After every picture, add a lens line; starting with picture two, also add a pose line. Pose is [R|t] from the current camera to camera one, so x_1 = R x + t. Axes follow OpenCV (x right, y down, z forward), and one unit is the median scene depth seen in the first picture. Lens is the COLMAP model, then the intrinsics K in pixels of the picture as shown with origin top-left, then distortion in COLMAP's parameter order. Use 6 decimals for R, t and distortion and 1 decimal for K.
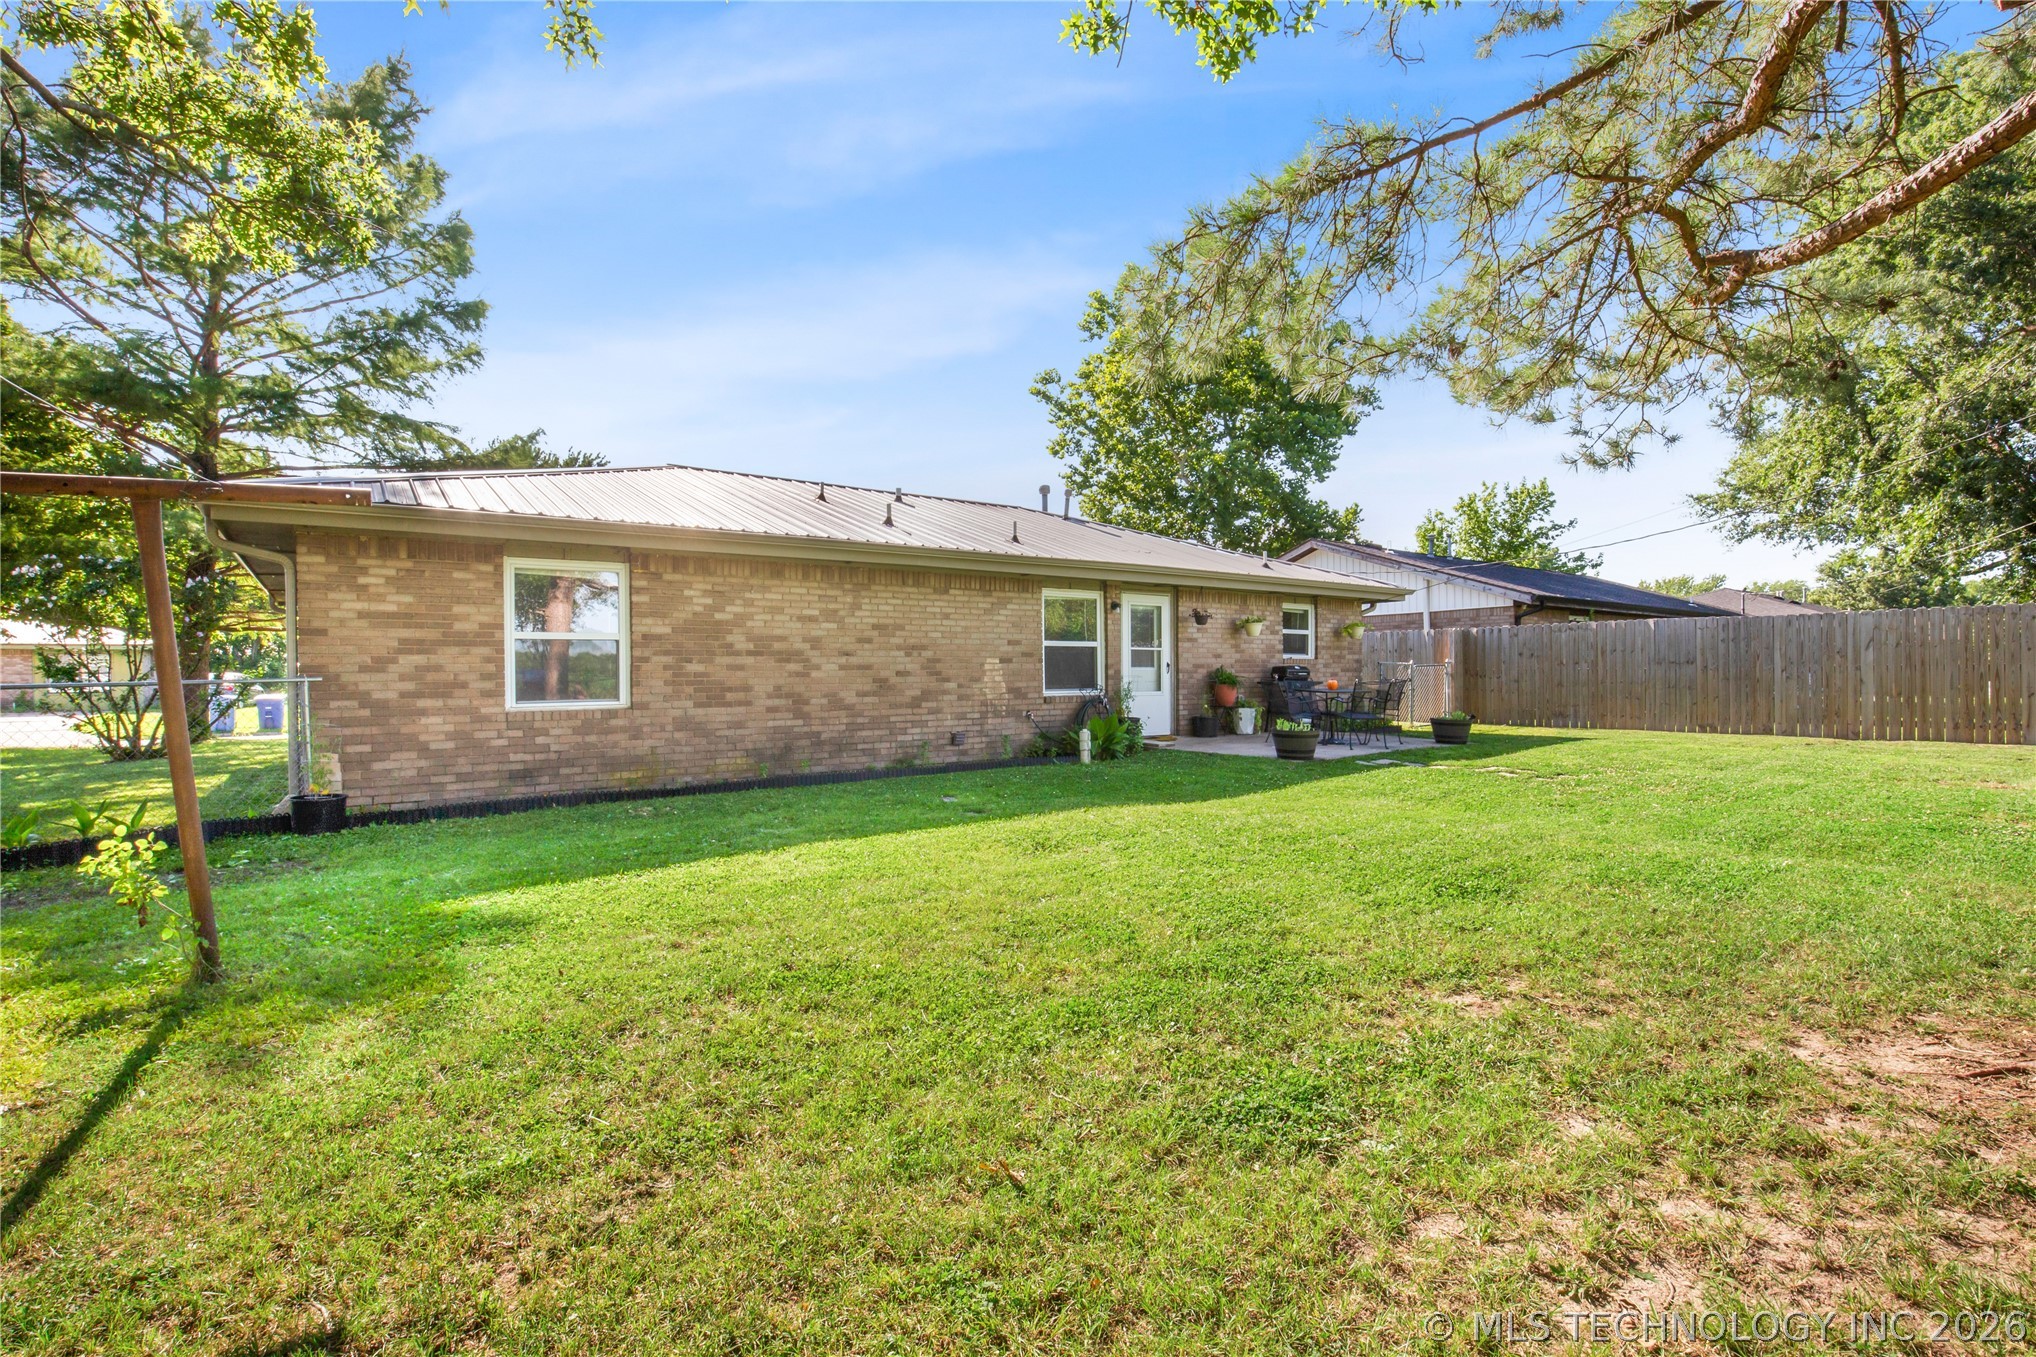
lens RADIAL K [[900.7, 0, 974.0], [0, 900.7, 673.9], [0, 0, 1]] dist [0.000711, 0.000256]
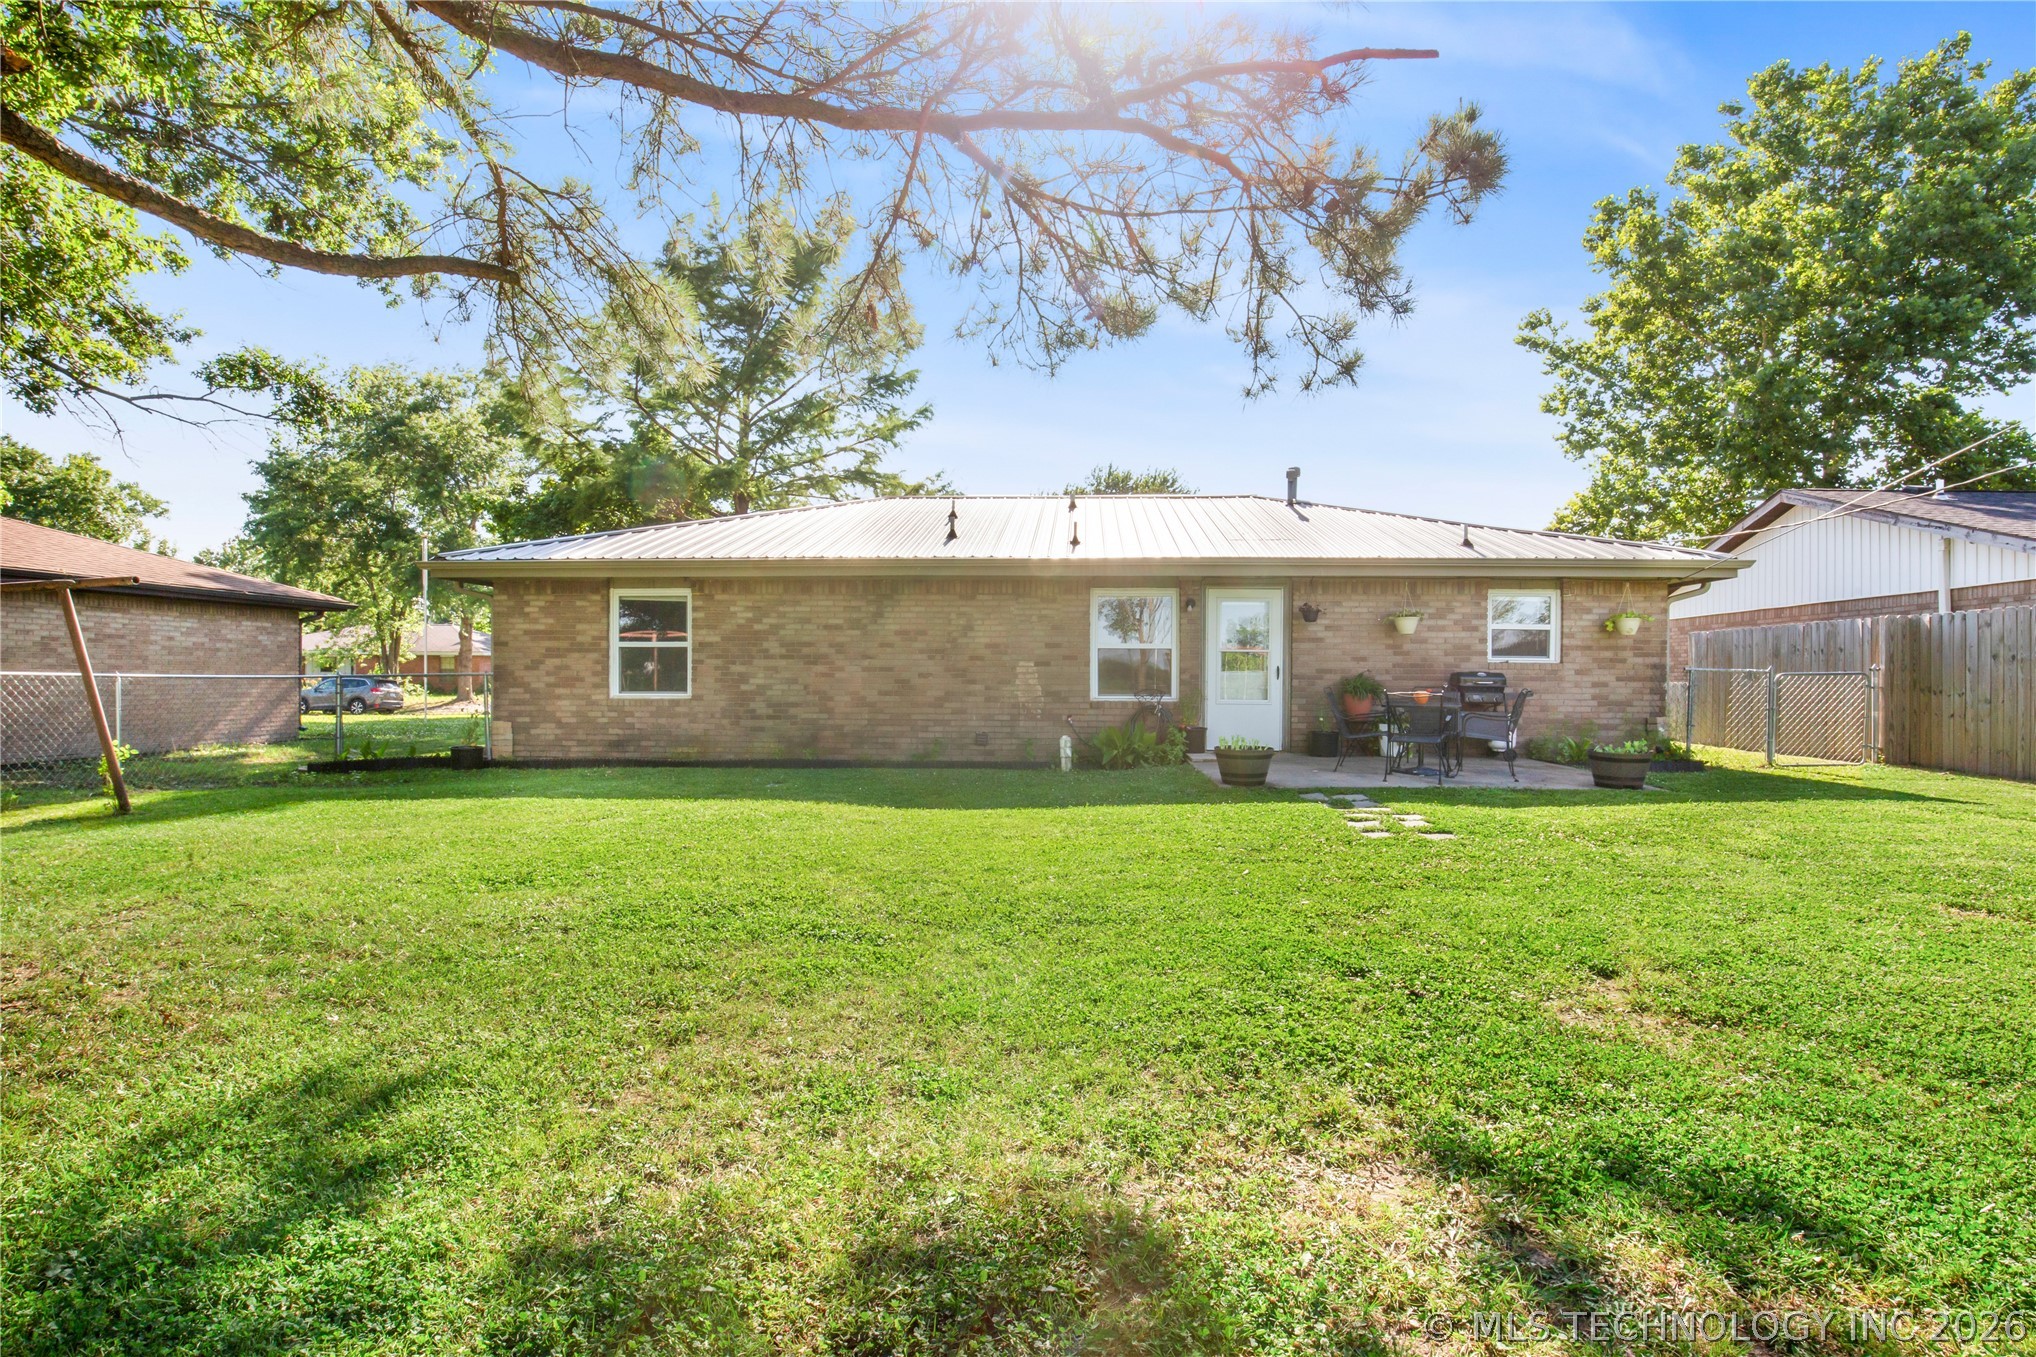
lens RADIAL K [[935.3, 0, 1028.7], [0, 935.3, 671.1], [0, 0, 1]] dist [-0.015115, 0.001883]
pose [[0.796023, 0.003969, -0.605254, 0.604656], [-0.011690, 0.999893, -0.008818, 0.002555], [0.605154, 0.014095, 0.795984, 0.154106]]
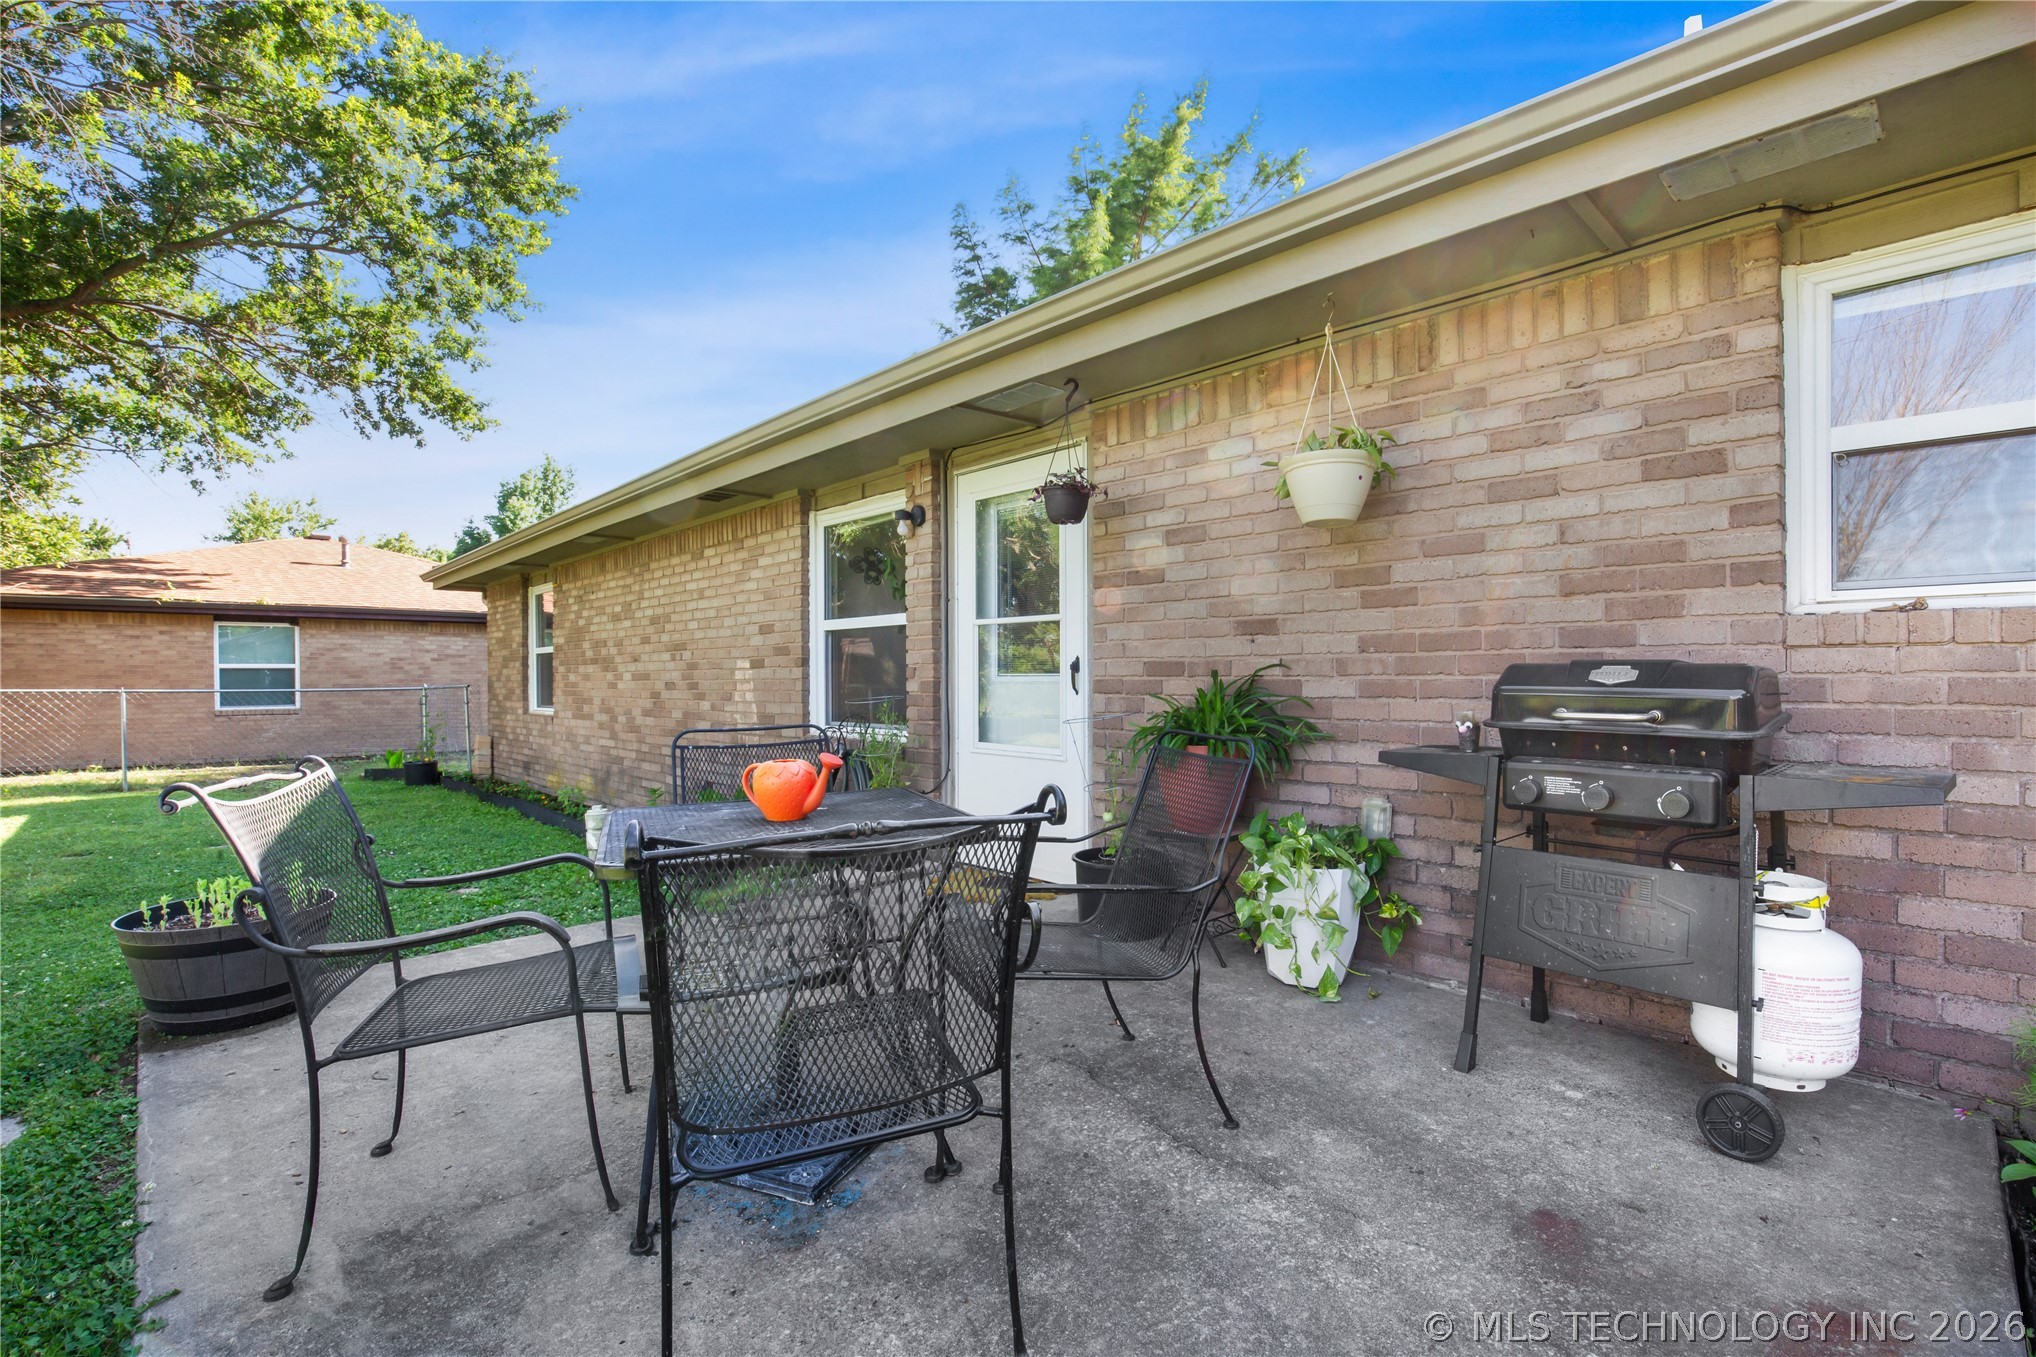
lens RADIAL K [[935.3, 0, 1028.7], [0, 935.3, 671.1], [0, 0, 1]] dist [-0.015115, 0.001883]
pose [[0.158051, -0.005916, -0.987413, 0.568343], [-0.002067, 0.999978, -0.006322, -0.006553], [0.987429, 0.003040, 0.158036, 0.995625]]
